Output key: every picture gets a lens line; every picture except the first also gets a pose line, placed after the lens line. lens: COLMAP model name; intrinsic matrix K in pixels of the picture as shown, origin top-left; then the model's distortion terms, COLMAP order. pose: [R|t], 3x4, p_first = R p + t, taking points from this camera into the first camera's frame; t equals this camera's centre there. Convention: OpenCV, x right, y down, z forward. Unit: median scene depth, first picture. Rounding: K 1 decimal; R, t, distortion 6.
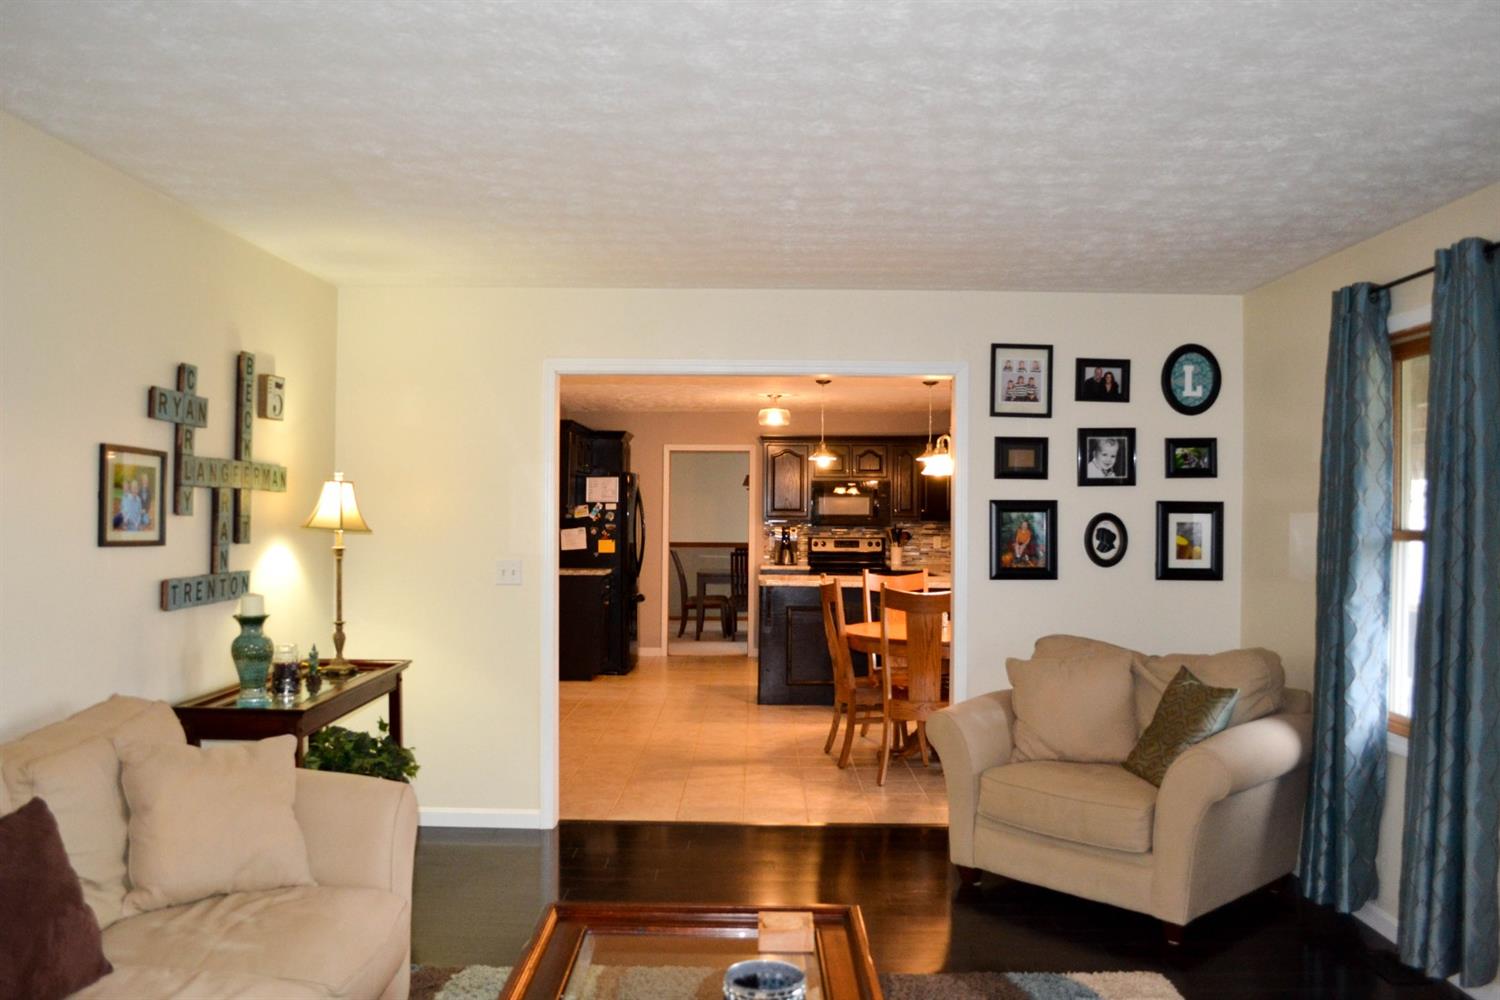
lens RADIAL K [[1196.8, 0, 752.5], [0, 1196.8, 509.4], [0, 0, 1]] dist [-0.074690, 0.000684]
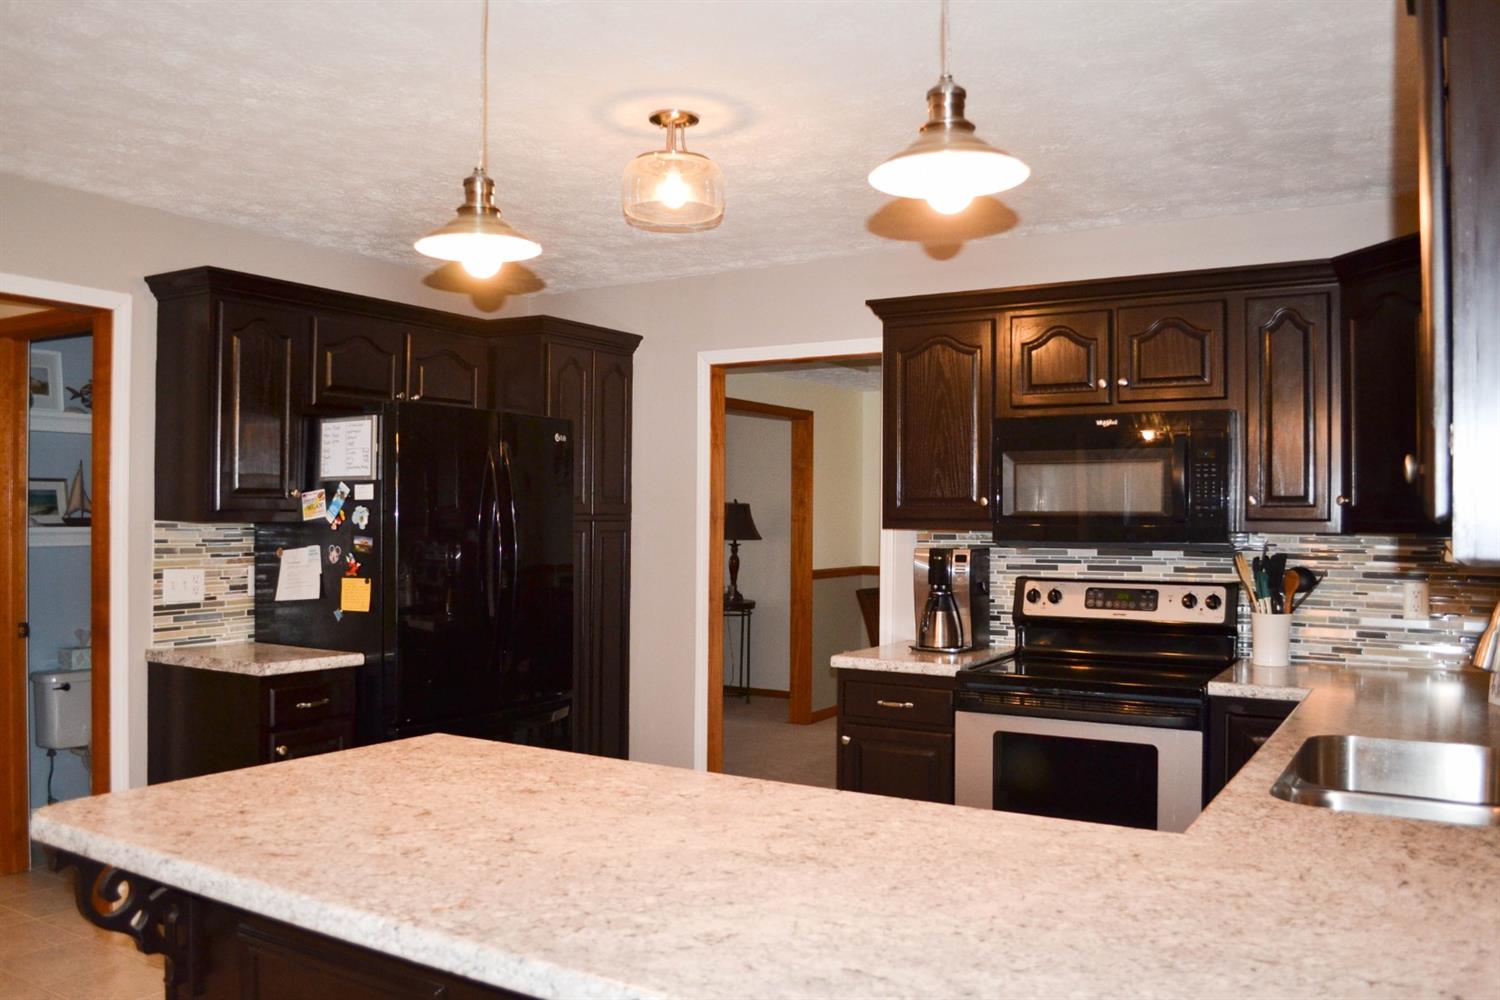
lens RADIAL K [[1196.8, 0, 752.5], [0, 1196.8, 509.4], [0, 0, 1]] dist [-0.074690, 0.000684]
pose [[0.865245, -0.008138, -0.501284, 0.162045], [0.001047, 0.999895, -0.014426, 0.008112], [0.501349, 0.011957, 0.865163, 0.658829]]
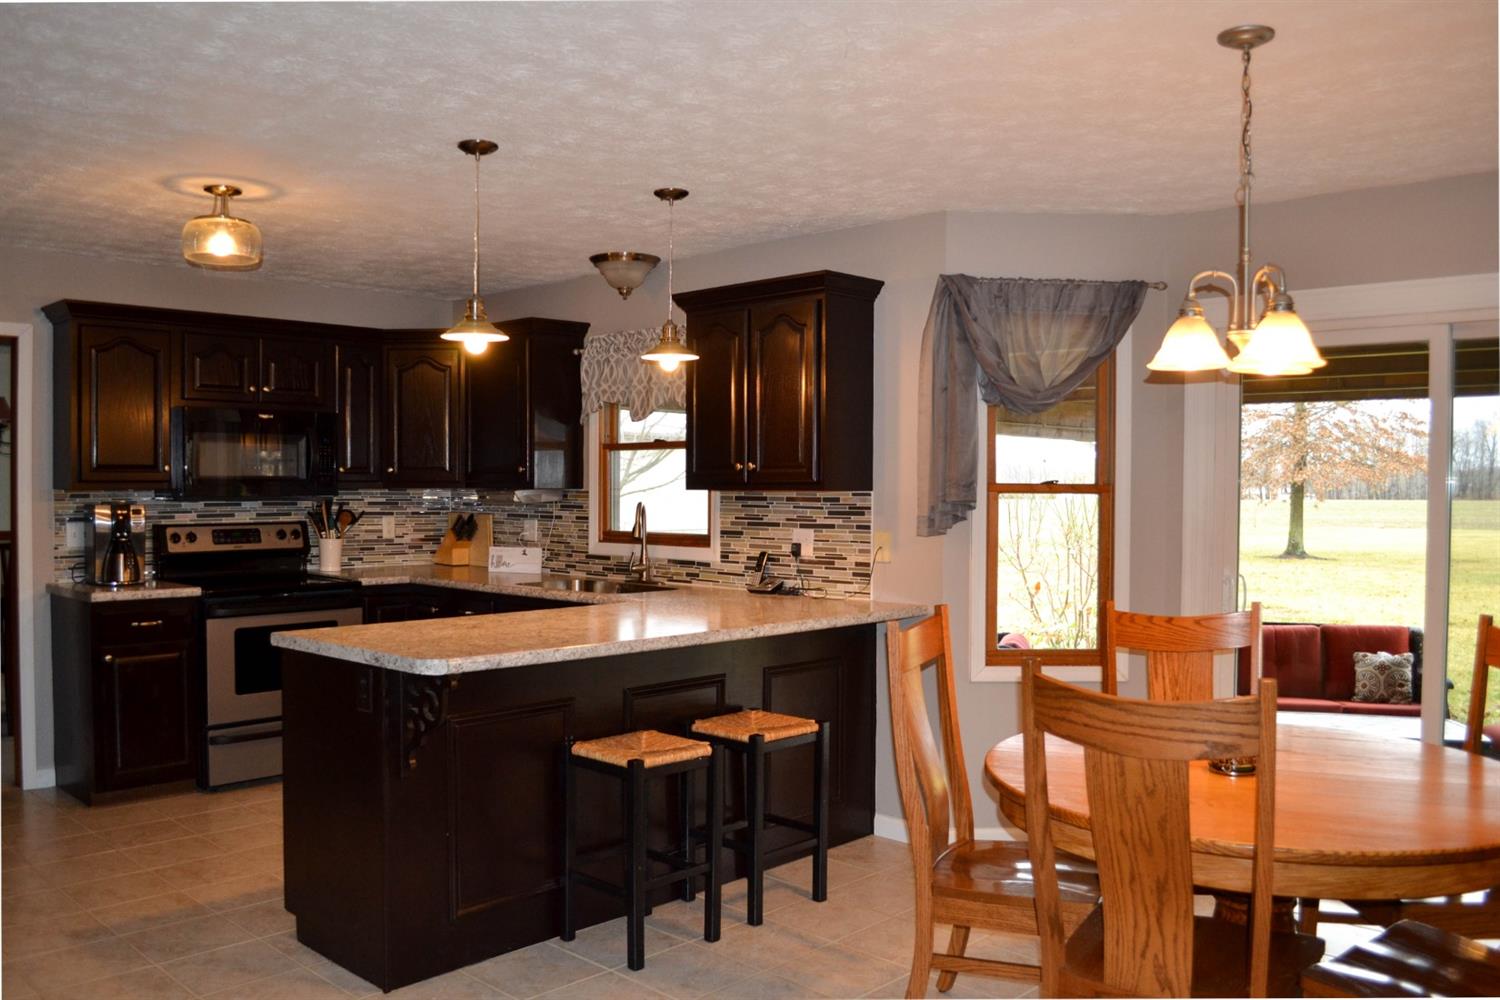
lens RADIAL K [[1196.8, 0, 752.5], [0, 1196.8, 509.4], [0, 0, 1]] dist [-0.074690, 0.000684]
pose [[0.680808, -0.022523, 0.732115, -0.138666], [0.003330, 0.999612, 0.027655, 0.004941], [-0.732454, -0.016390, 0.680619, 0.512519]]
